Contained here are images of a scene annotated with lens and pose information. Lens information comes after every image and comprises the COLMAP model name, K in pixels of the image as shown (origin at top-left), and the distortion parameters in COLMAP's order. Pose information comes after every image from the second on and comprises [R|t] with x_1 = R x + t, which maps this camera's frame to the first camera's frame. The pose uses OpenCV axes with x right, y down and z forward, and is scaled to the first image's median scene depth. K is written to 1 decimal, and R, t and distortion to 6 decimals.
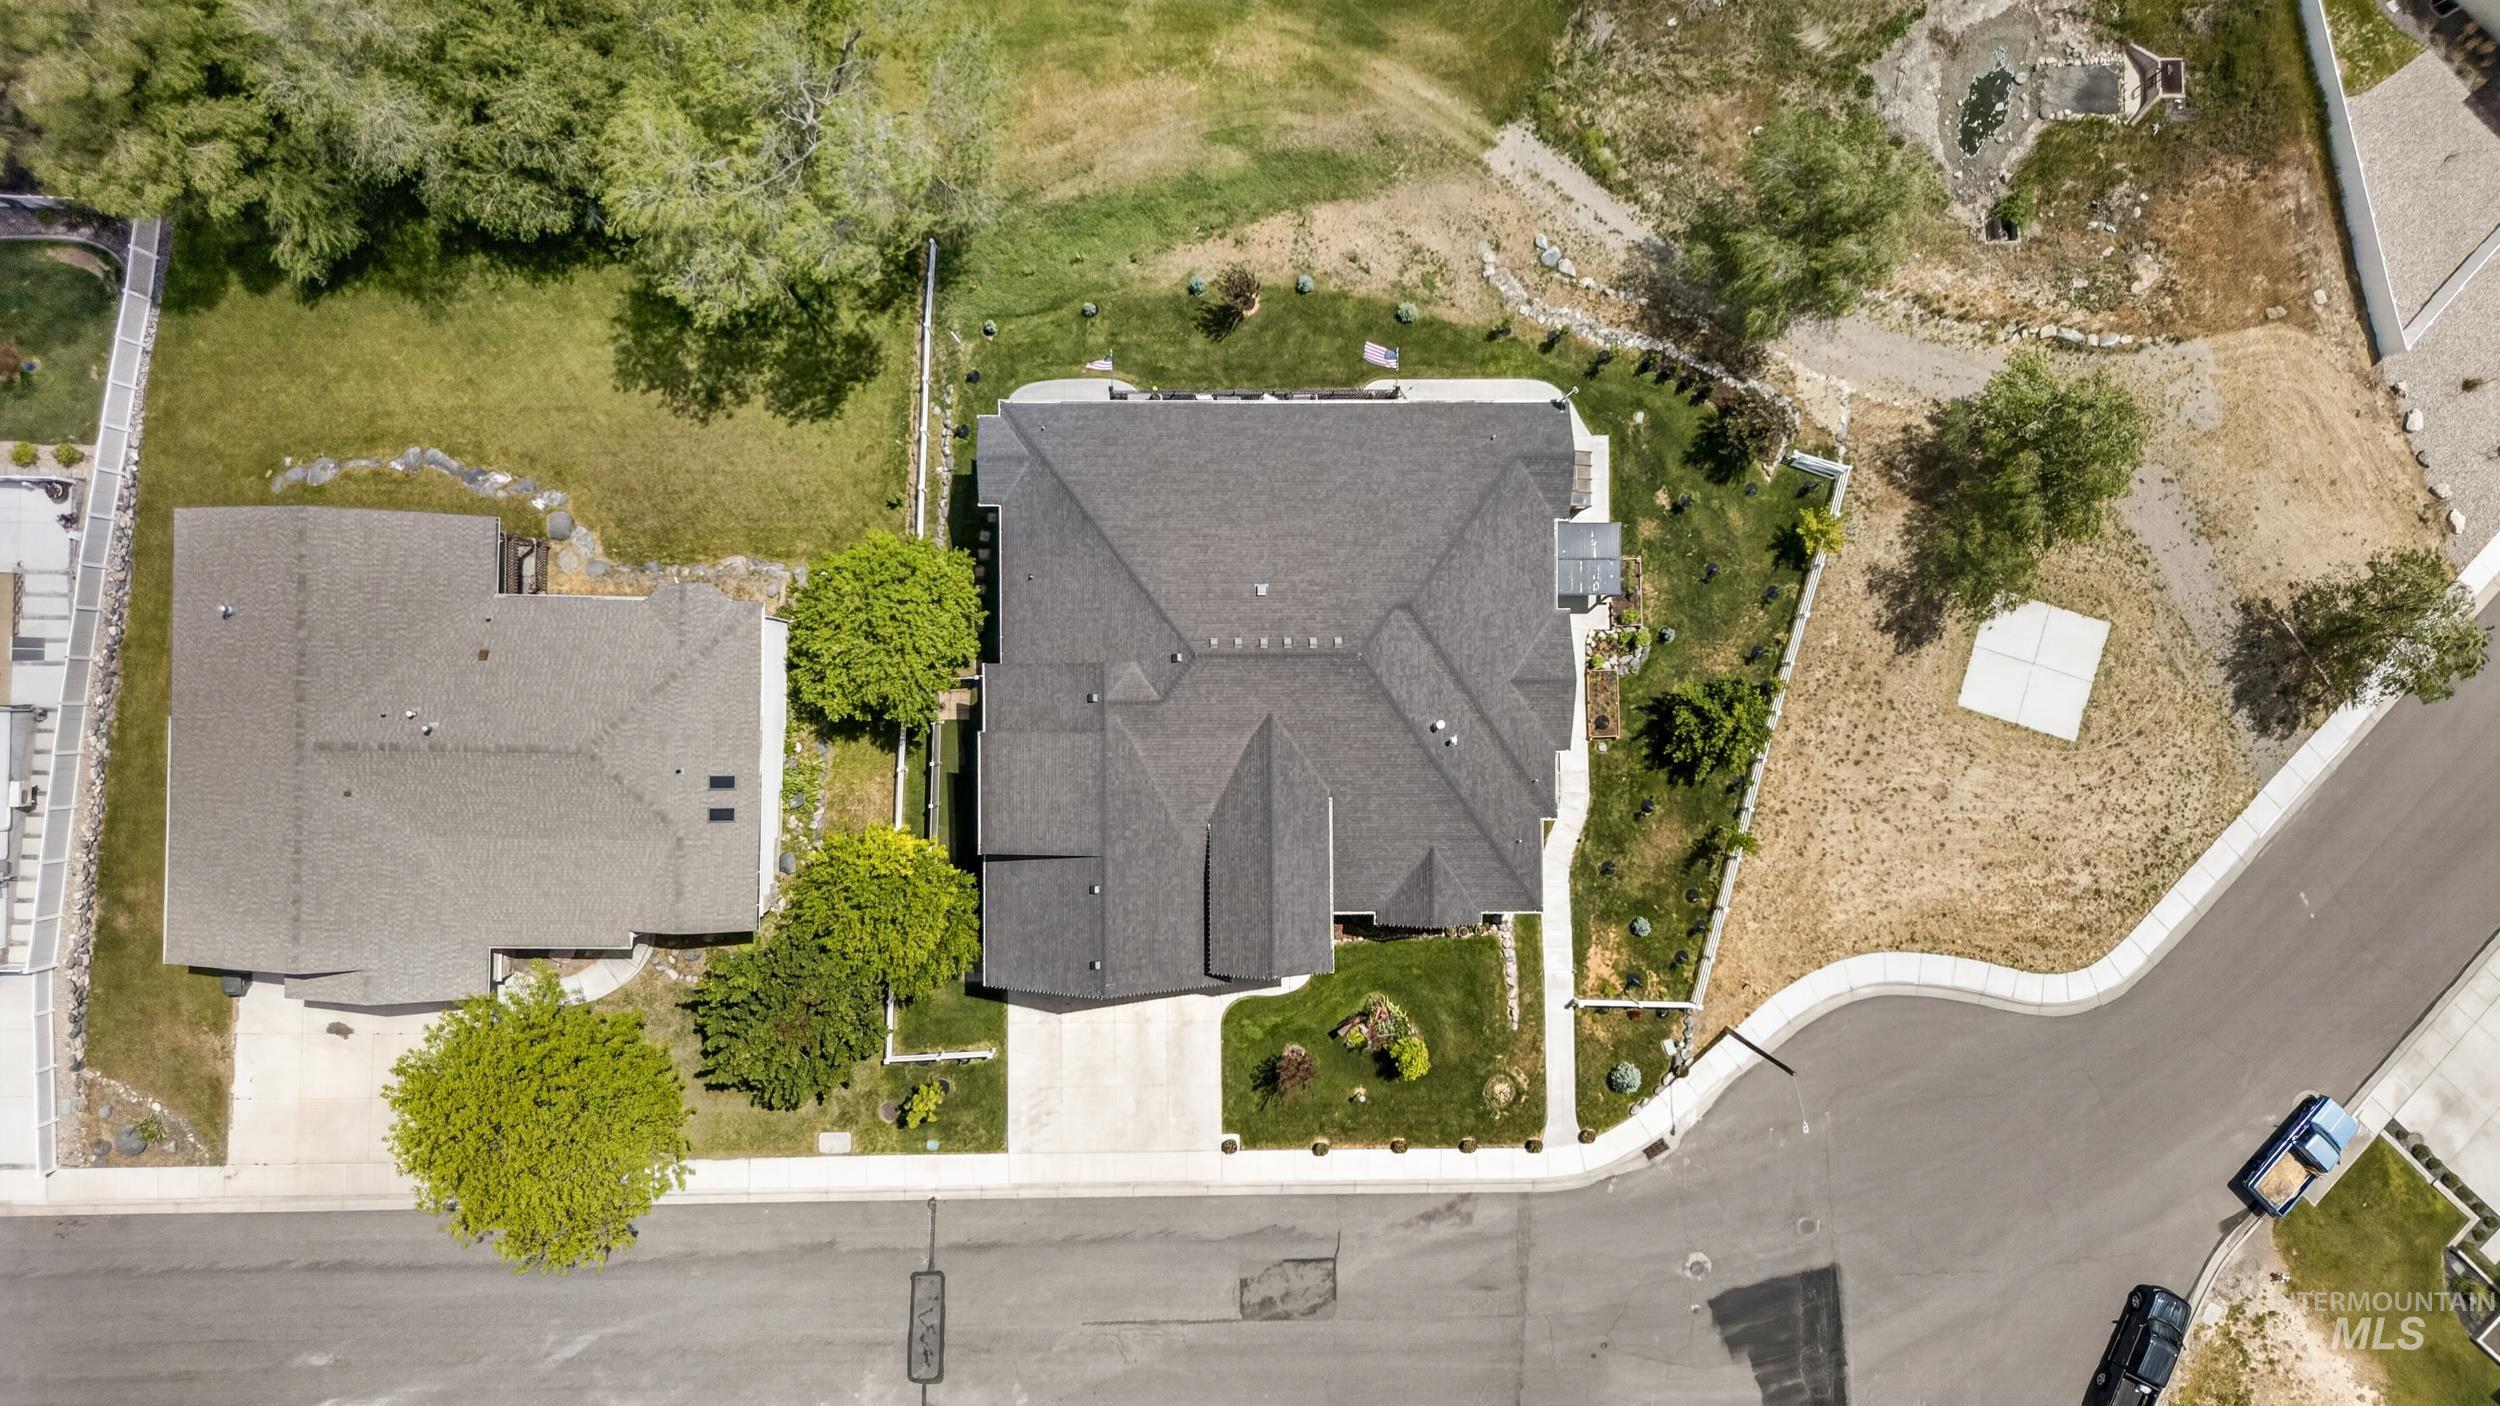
lens RADIAL K [[1768.8, 0, 1250.0], [0, 1768.8, 703.0], [0, 0, 1]] dist [0.038889, -0.002812]
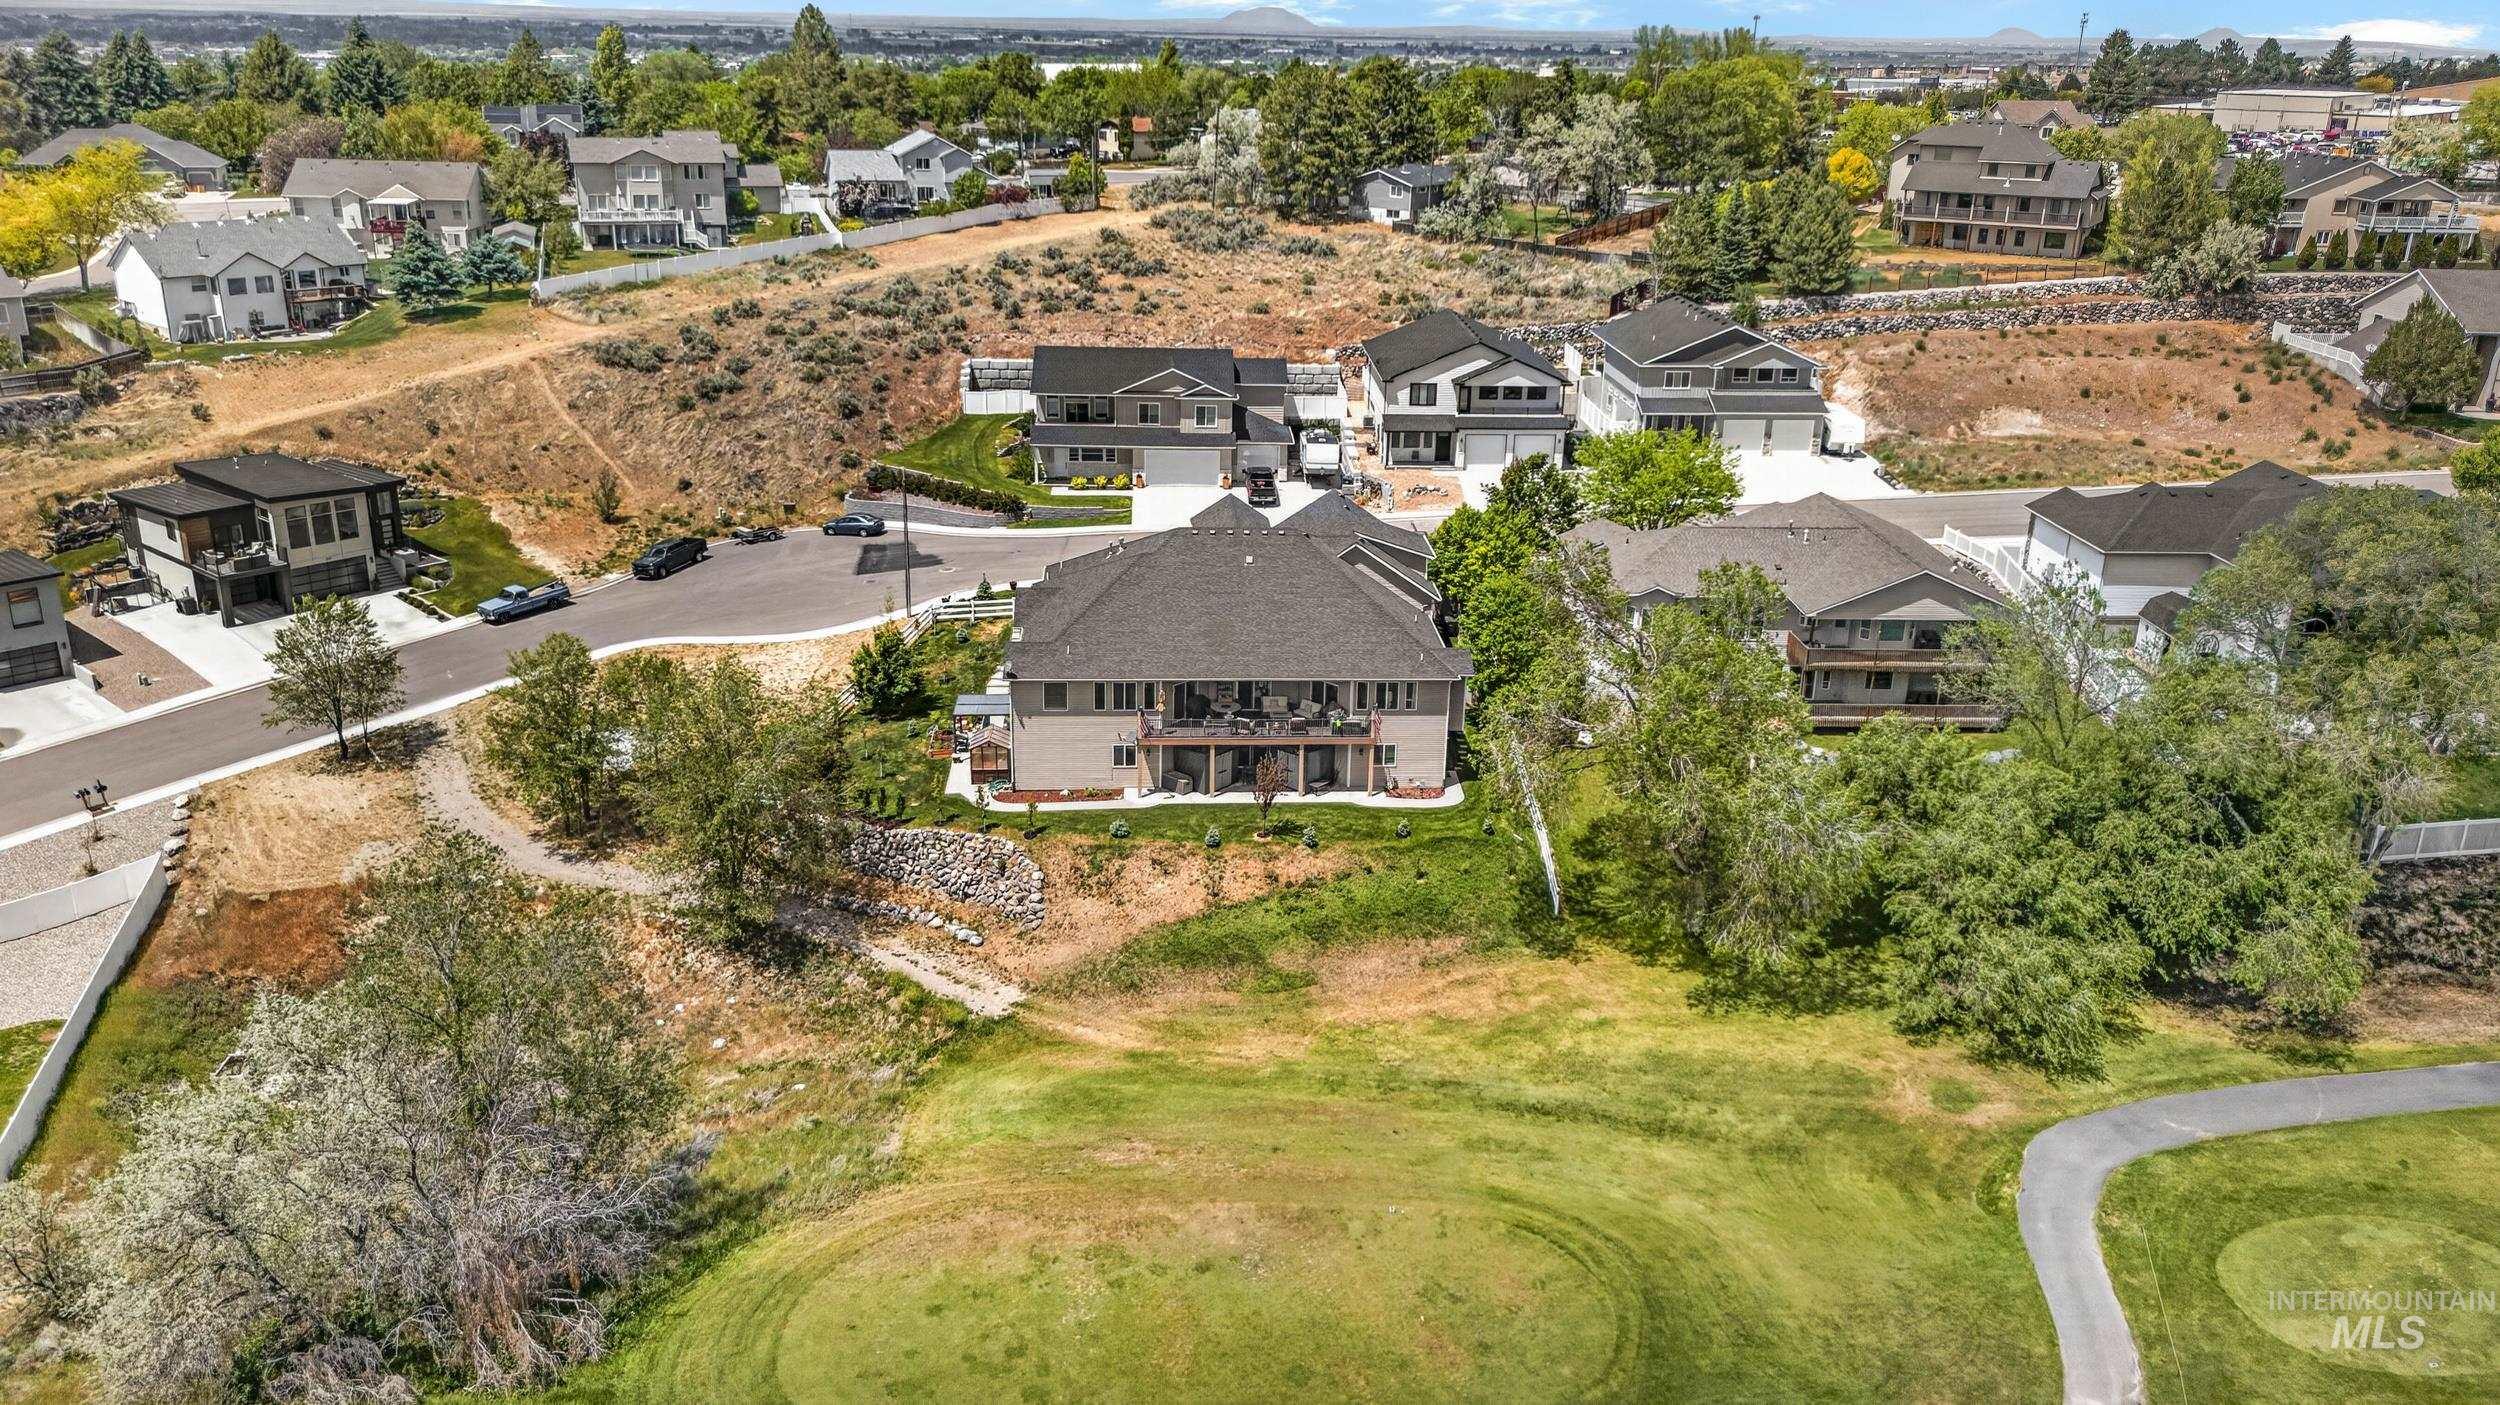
lens RADIAL K [[1823.2, 0, 1250.0], [0, 1823.2, 702.5], [0, 0, 1]] dist [0.068796, -0.097036]
pose [[-0.996549, -0.023663, -0.079563, 0.101015], [-0.067222, -0.332256, 0.940791, -1.312519], [-0.048697, 0.942893, 0.329518, 0.559924]]
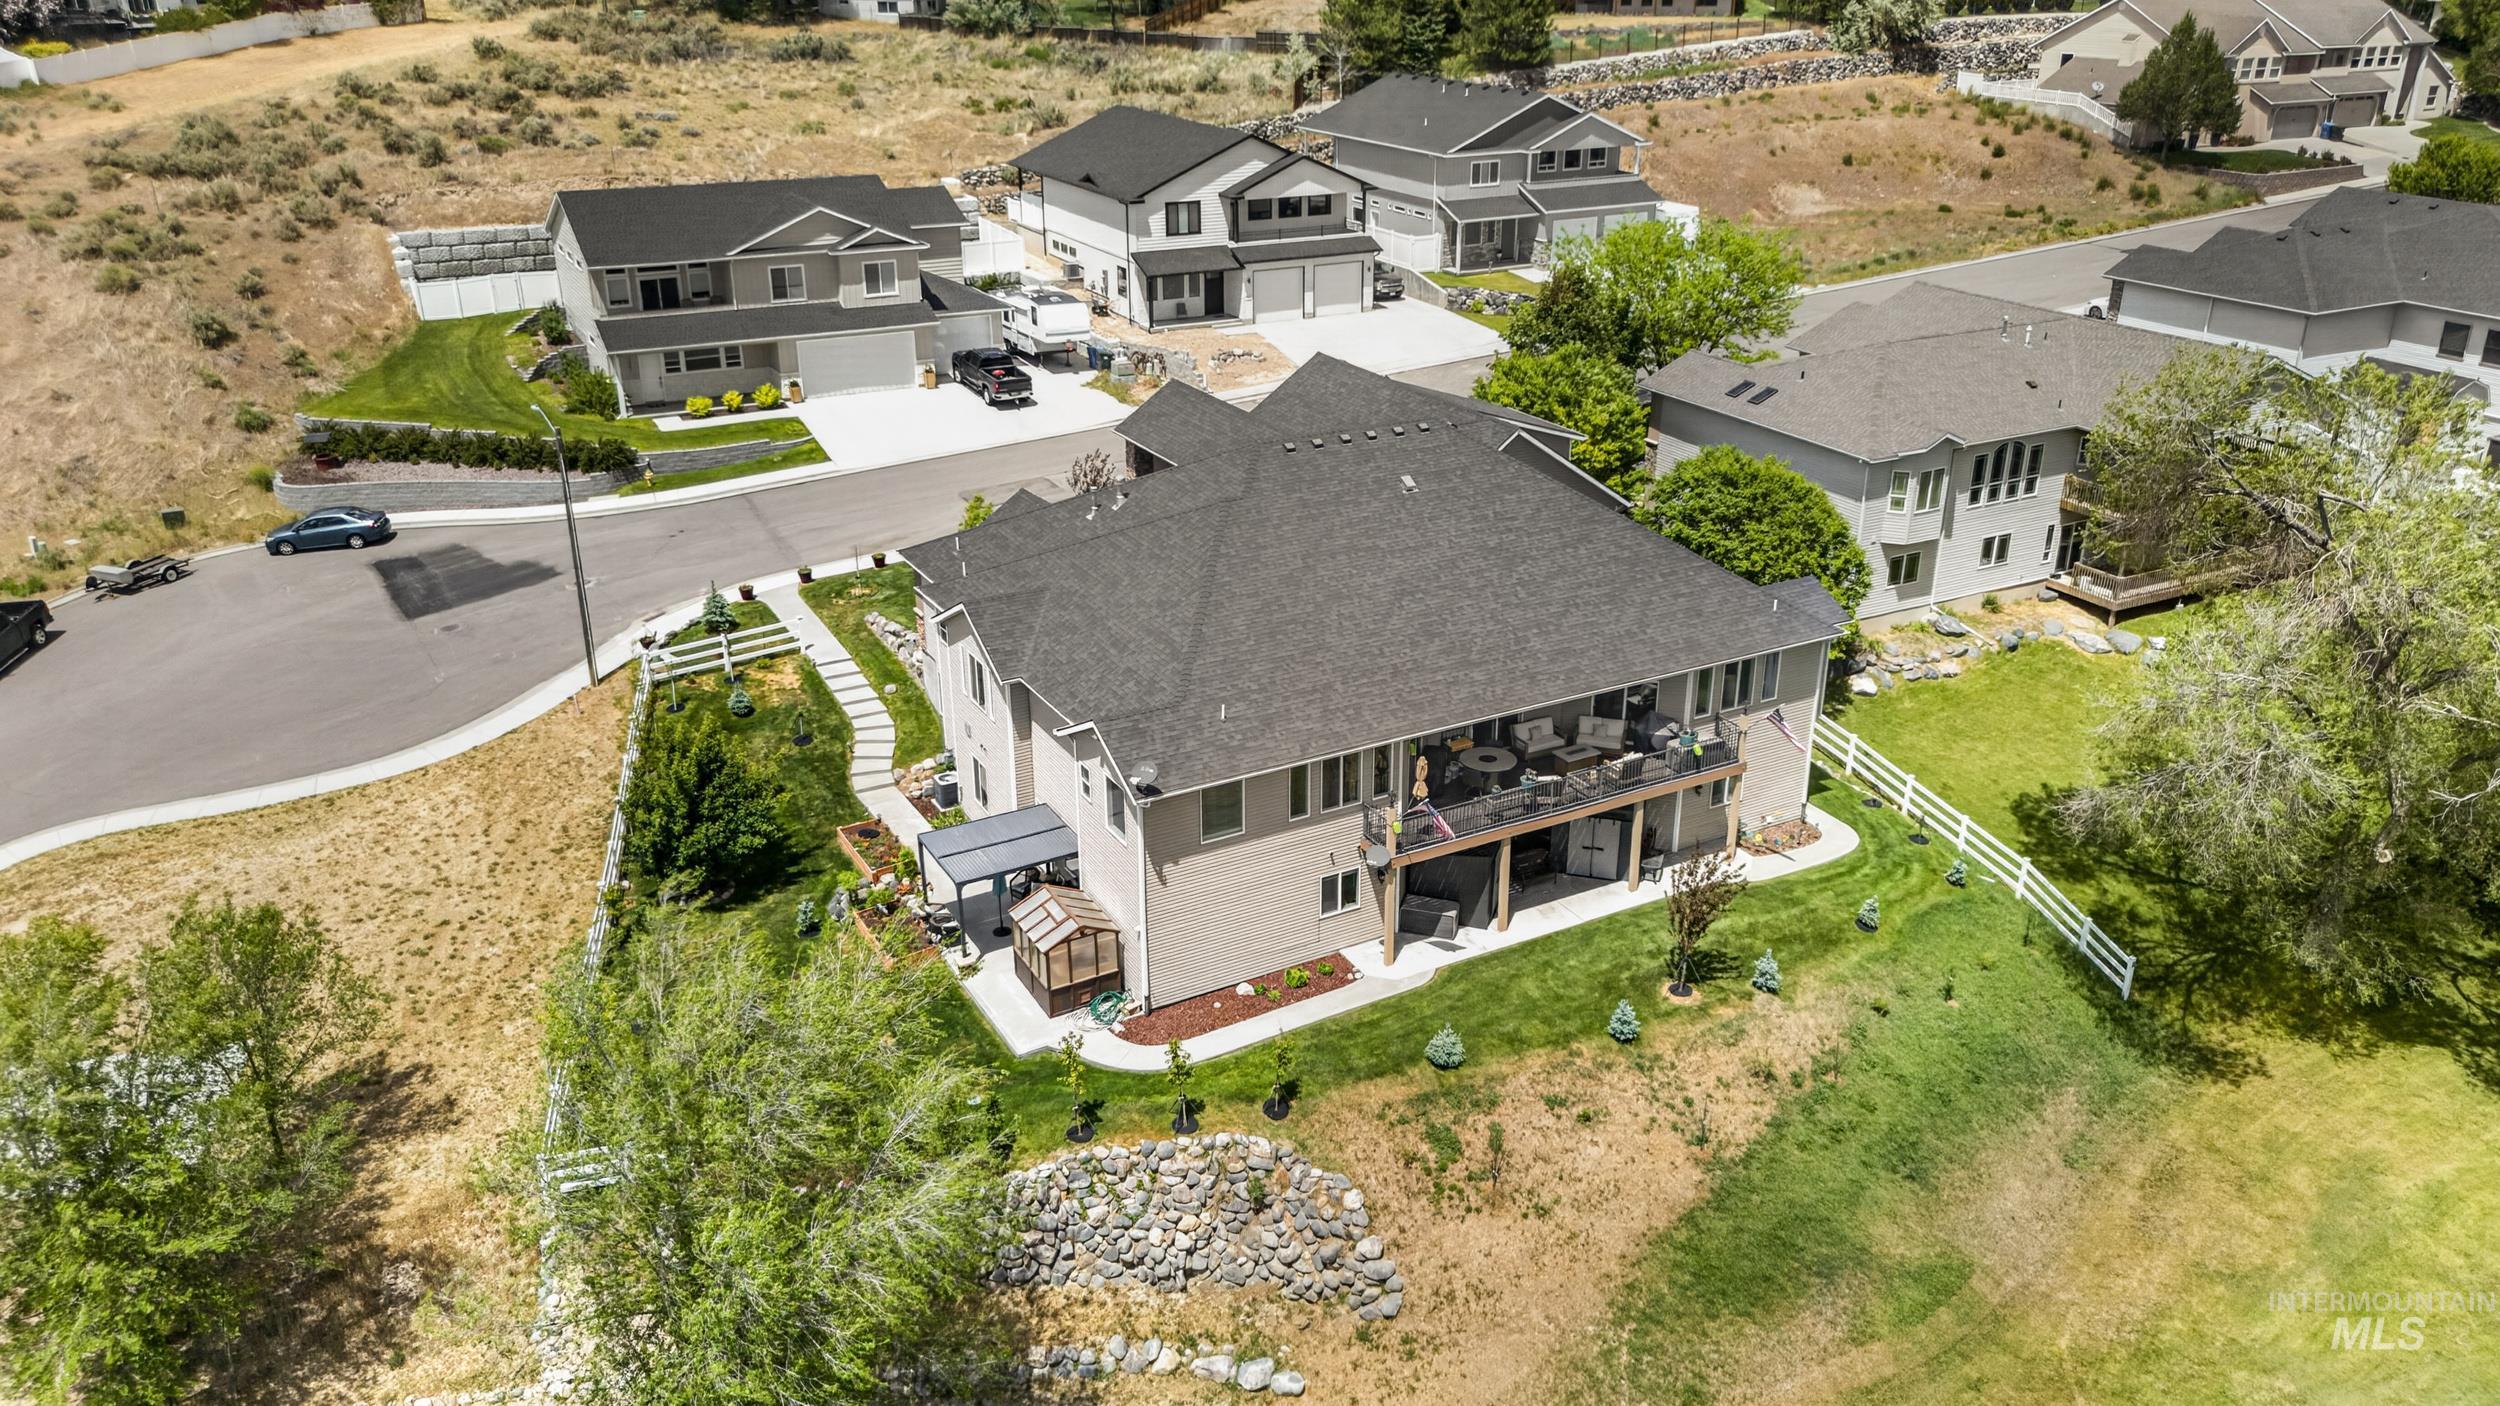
lens RADIAL K [[1856.2, 0, 1319.7], [0, 1856.2, 706.0], [0, 0, 1]] dist [0.043574, -0.040534]
pose [[-0.863776, 0.166590, -0.475540, 0.391193], [-0.503237, -0.332736, 0.797521, -0.645344], [-0.025371, 0.928189, 0.371244, 0.705010]]
